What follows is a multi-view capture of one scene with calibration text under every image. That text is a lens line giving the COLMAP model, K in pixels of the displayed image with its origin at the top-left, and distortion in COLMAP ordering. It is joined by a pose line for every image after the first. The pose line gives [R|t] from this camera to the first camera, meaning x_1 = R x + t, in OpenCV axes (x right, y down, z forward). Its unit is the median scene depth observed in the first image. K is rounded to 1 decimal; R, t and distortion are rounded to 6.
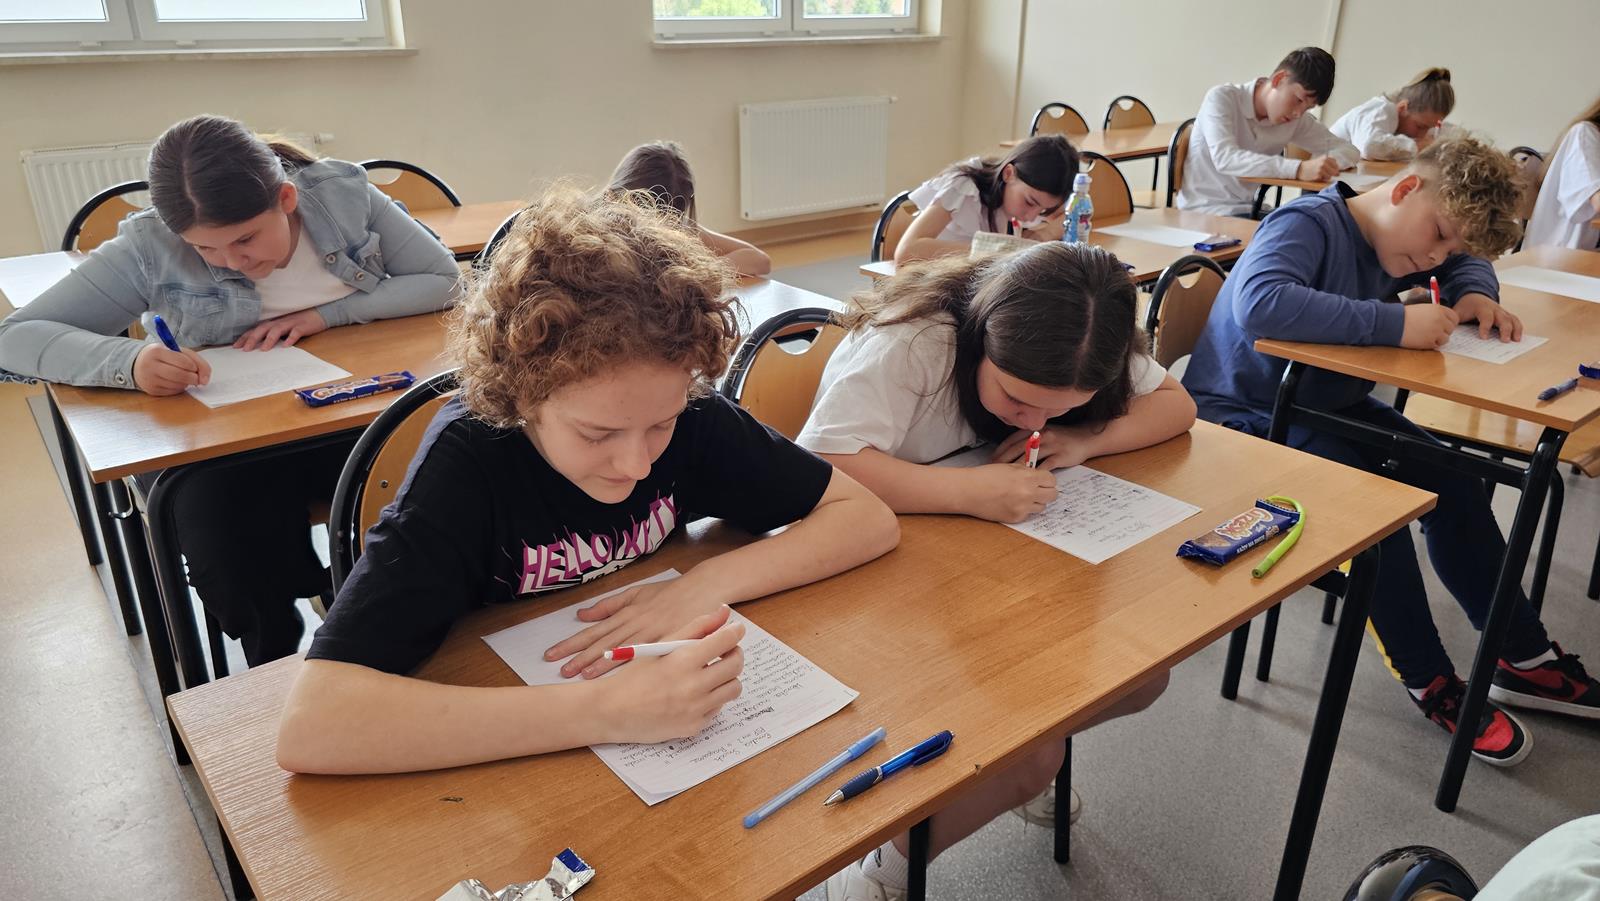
lens RADIAL K [[1107.9, 0, 794.4], [0, 1107.9, 457.1], [0, 0, 1]] dist [0.034717, -0.001844]
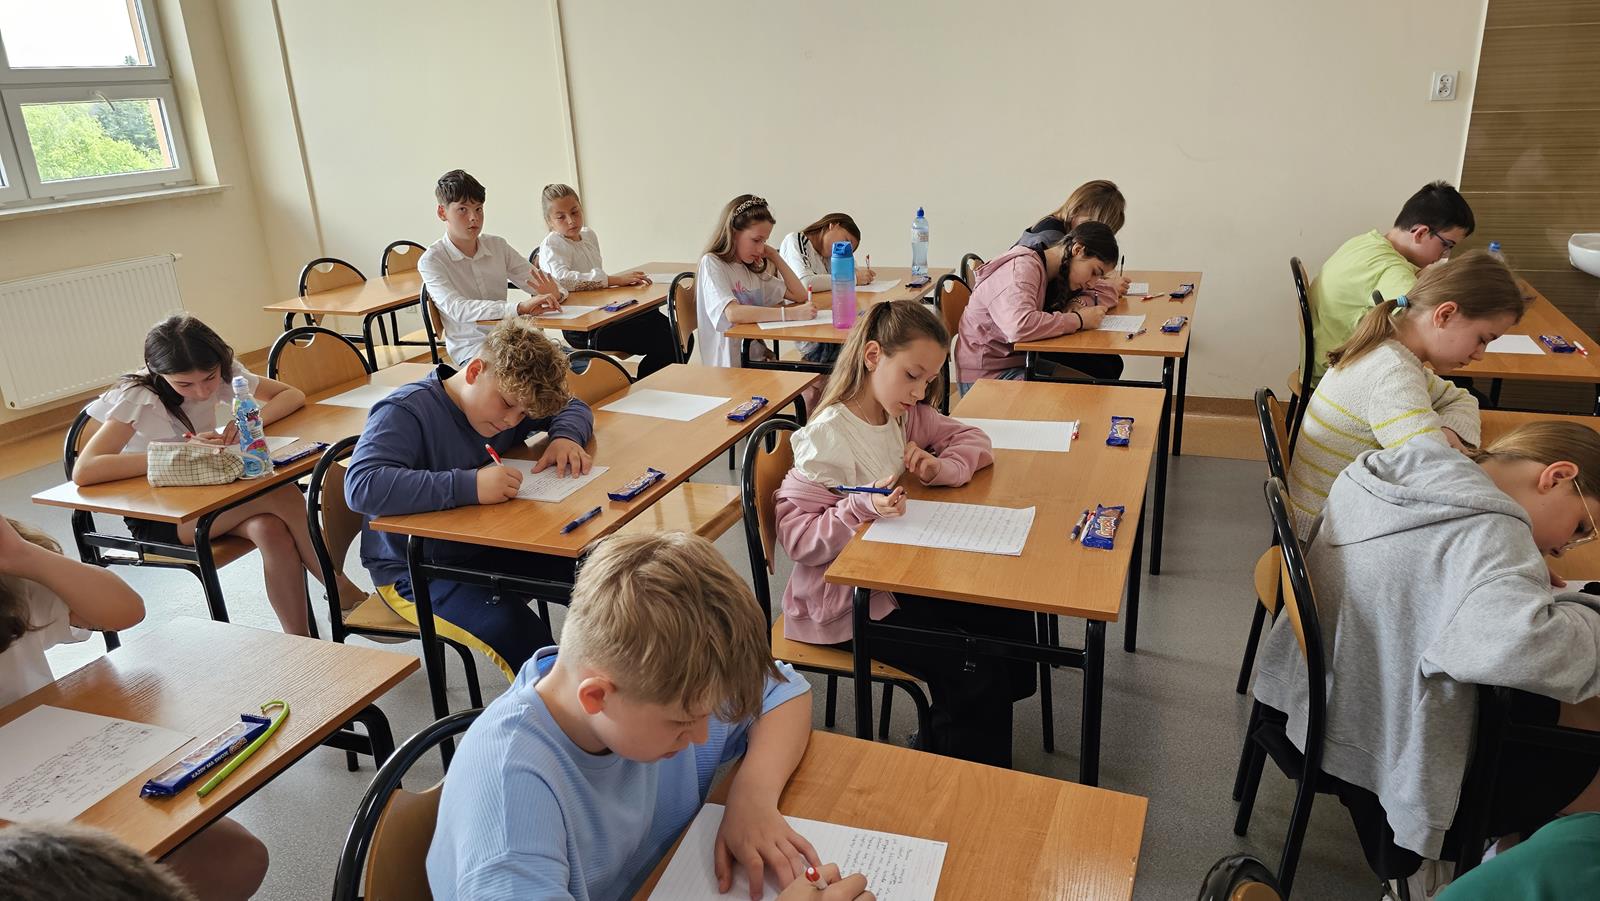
lens RADIAL K [[1107.9, 0, 794.4], [0, 1107.9, 457.1], [0, 0, 1]] dist [0.034717, -0.001844]
pose [[0.873239, -0.202510, 0.443220, 0.210655], [0.233895, 0.972119, -0.016656, -0.032752], [-0.427489, 0.118211, 0.896258, -0.165511]]
